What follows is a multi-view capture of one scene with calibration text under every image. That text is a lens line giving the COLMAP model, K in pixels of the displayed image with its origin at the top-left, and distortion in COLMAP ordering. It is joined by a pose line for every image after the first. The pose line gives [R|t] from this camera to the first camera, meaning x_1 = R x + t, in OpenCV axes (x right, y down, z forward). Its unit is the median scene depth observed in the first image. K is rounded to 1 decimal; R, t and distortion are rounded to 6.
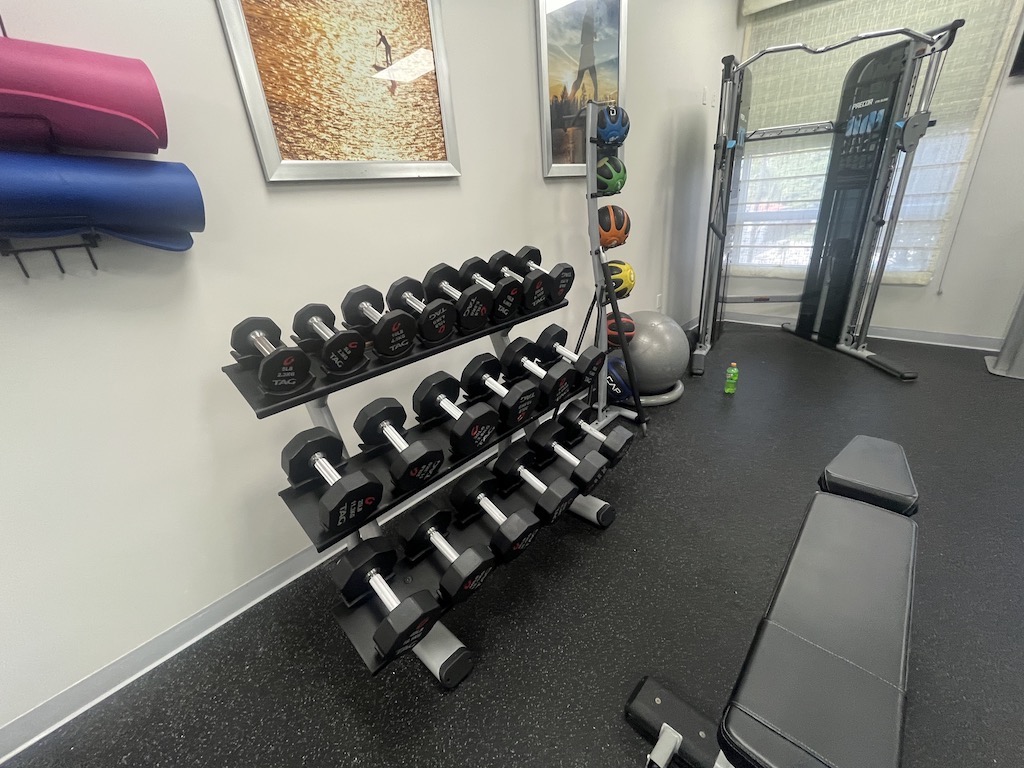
lens RADIAL K [[420.5, 0, 512.5], [0, 420.5, 383.4], [0, 0, 1]] dist [-0.001047, -0.000335]
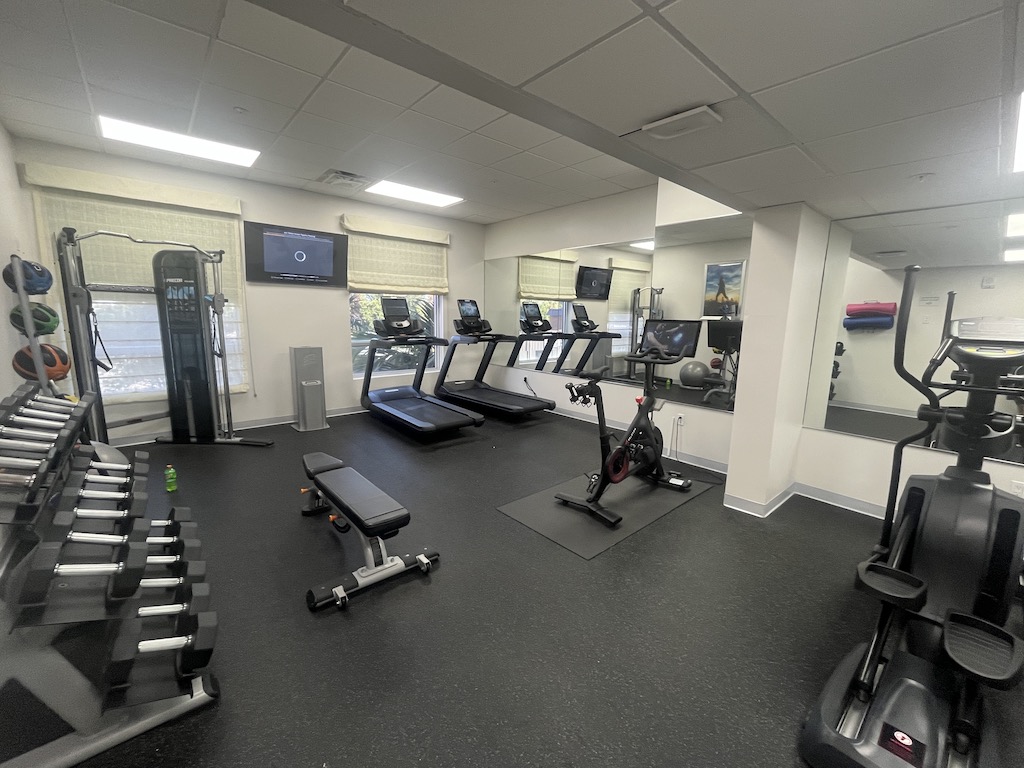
lens RADIAL K [[420.5, 0, 510.9], [0, 420.5, 382.0], [0, 0, 1]] dist [-0.001047, -0.000335]
pose [[0.104425, -0.077778, 0.991487, -0.492258], [0.371214, 0.927936, 0.033696, 0.047676], [-0.922657, 0.364535, 0.125772, -0.130232]]
